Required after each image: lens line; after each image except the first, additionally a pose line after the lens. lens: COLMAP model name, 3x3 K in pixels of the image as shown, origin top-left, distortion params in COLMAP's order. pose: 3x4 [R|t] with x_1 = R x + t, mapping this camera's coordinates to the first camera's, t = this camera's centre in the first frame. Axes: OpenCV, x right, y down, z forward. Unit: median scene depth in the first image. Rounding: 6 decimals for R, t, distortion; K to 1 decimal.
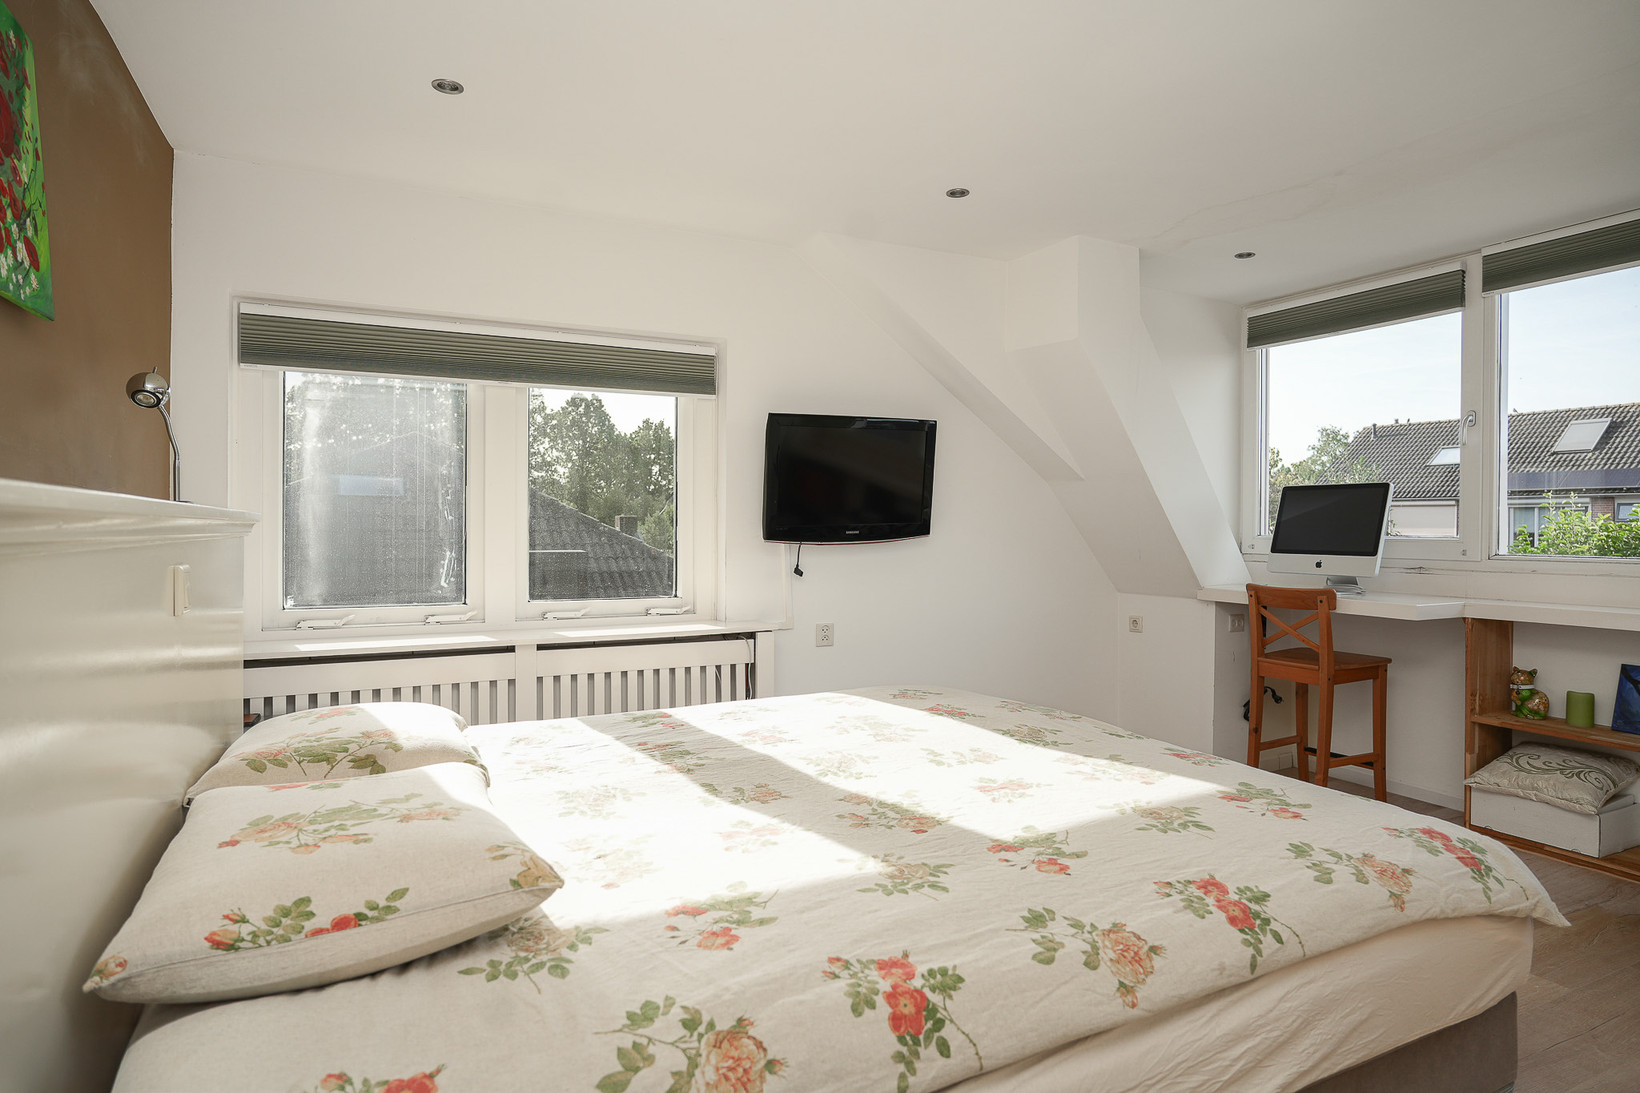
lens RADIAL K [[924.3, 0, 820.0], [0, 924.3, 538.3], [0, 0, 1]] dist [0.000940, -0.001057]
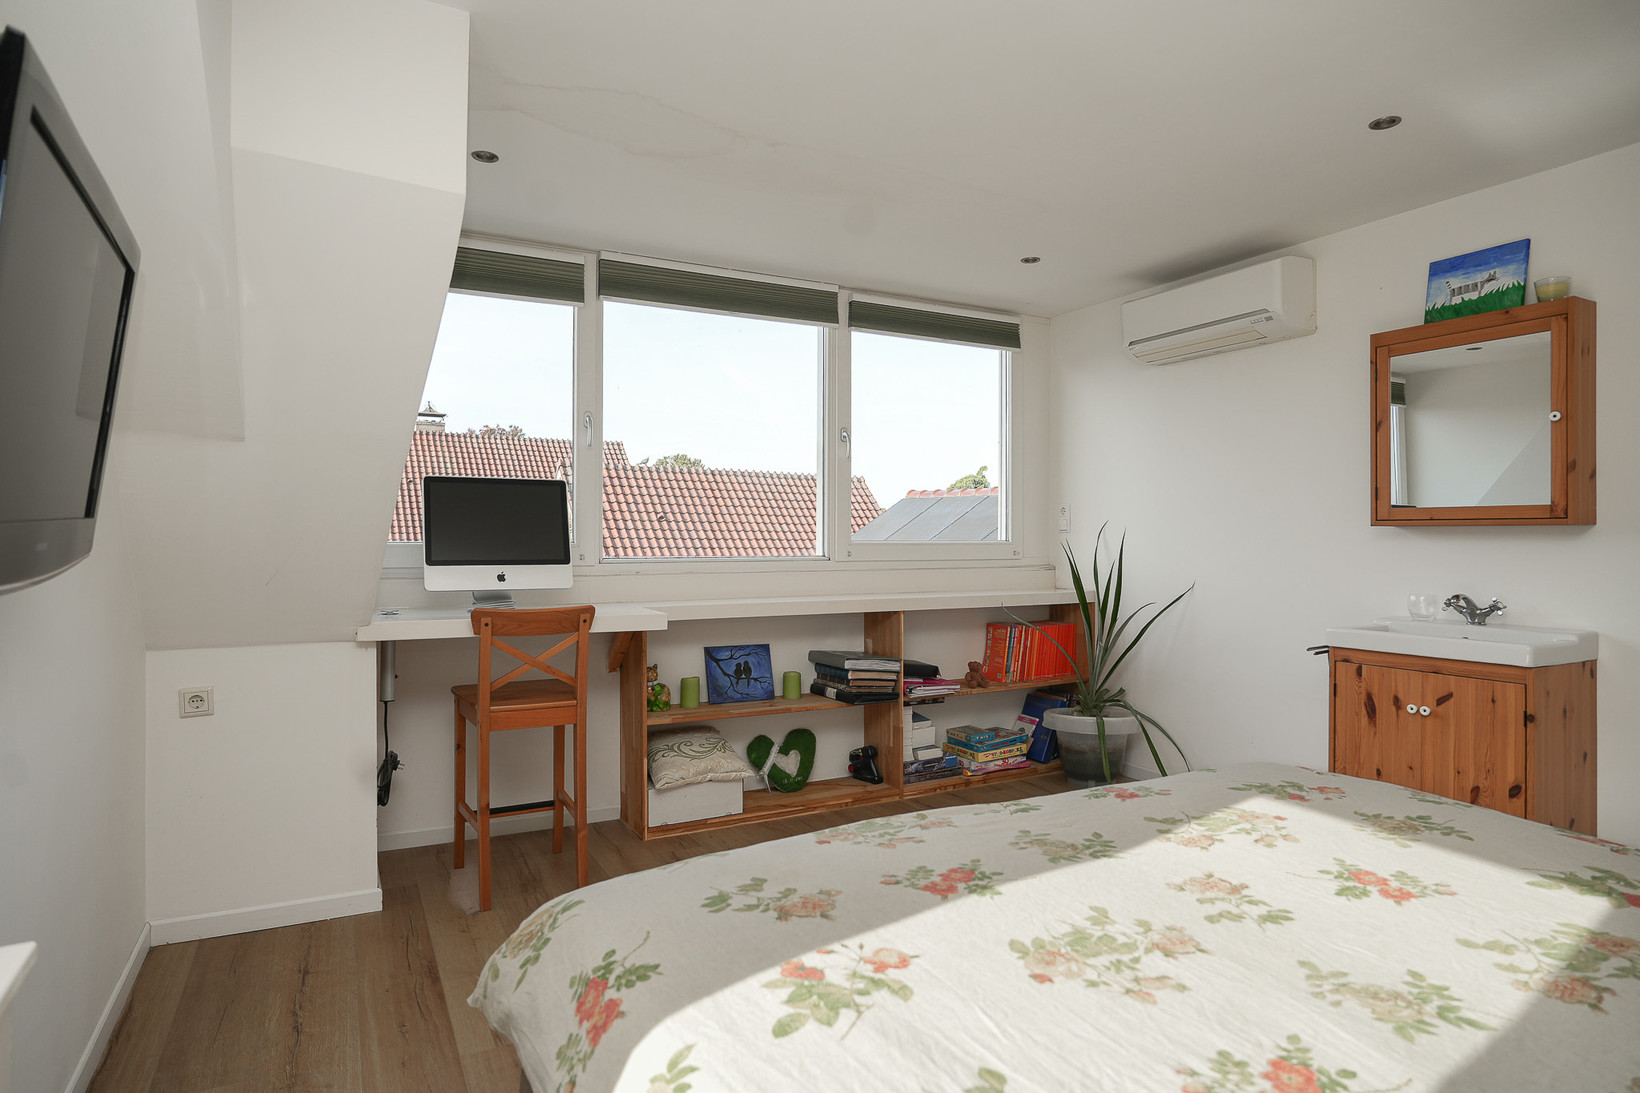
lens RADIAL K [[924.3, 0, 817.2], [0, 924.3, 541.5], [0, 0, 1]] dist [0.000940, -0.001057]
pose [[-0.018824, -0.009181, 0.999781, -0.323844], [0.011807, 0.999886, 0.009404, -0.008993], [-0.999753, 0.011981, -0.018713, 0.899057]]
